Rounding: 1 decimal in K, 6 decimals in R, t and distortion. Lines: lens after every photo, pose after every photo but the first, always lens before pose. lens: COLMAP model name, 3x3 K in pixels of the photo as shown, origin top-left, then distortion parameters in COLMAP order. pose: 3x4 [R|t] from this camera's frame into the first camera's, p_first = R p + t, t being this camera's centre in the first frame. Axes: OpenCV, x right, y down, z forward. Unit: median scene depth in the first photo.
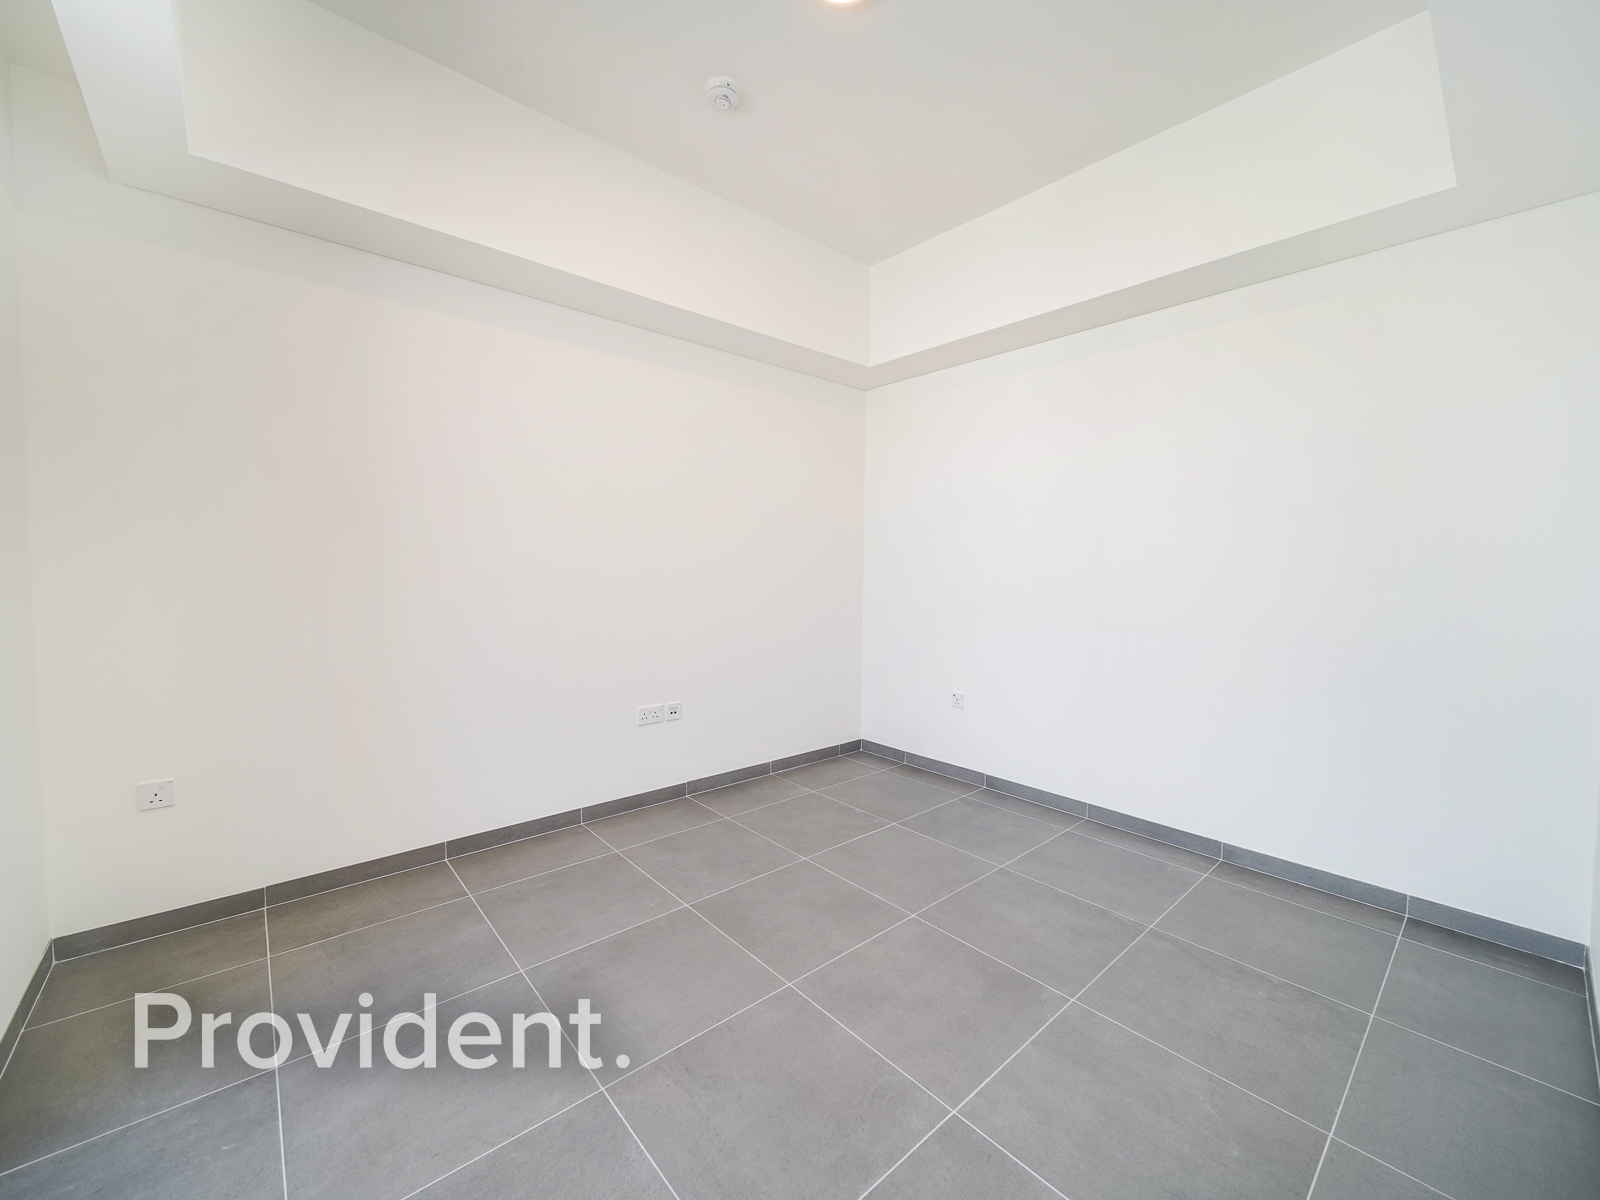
lens RADIAL K [[650.5, 0, 807.7], [0, 650.5, 599.5], [0, 0, 1]] dist [0.002344, -0.001488]
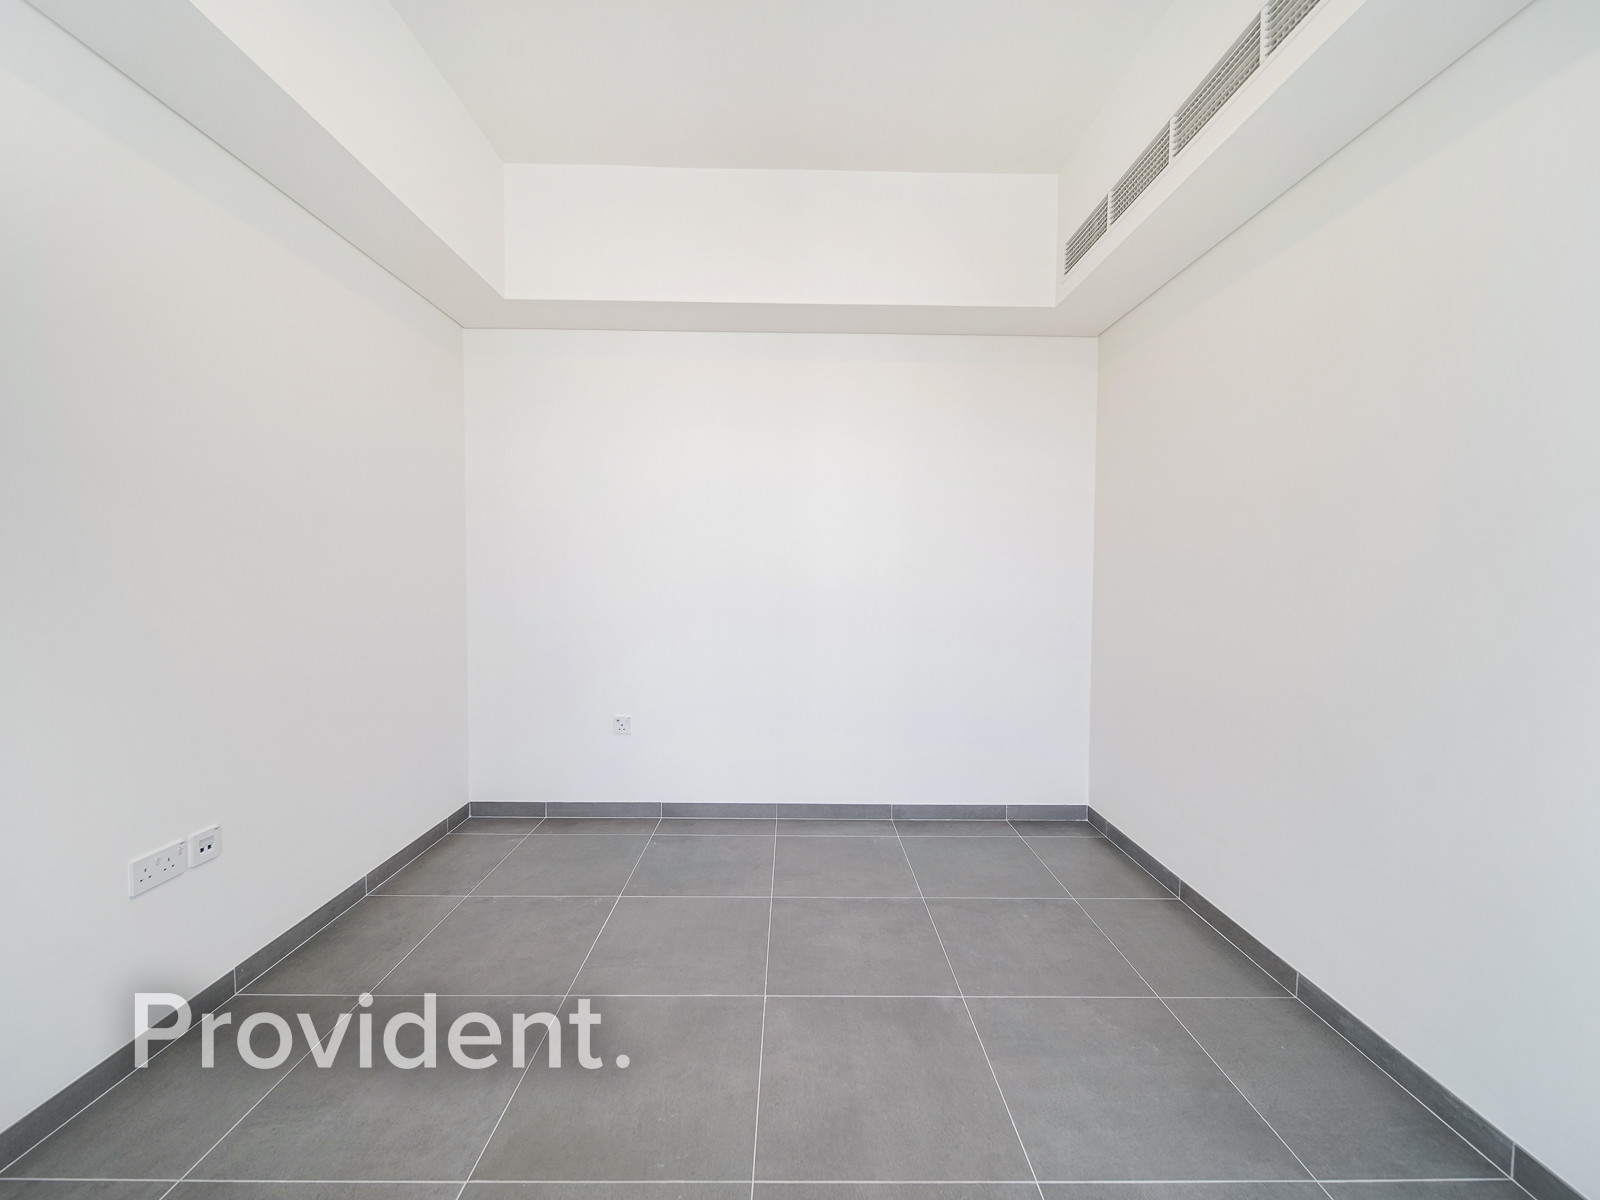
lens RADIAL K [[650.5, 0, 802.2], [0, 650.5, 599.7], [0, 0, 1]] dist [0.002344, -0.001488]
pose [[0.646663, -0.034233, 0.762007, -0.338523], [0.033379, 0.999305, 0.016567, -0.020619], [-0.762045, 0.014721, 0.647357, 0.347312]]
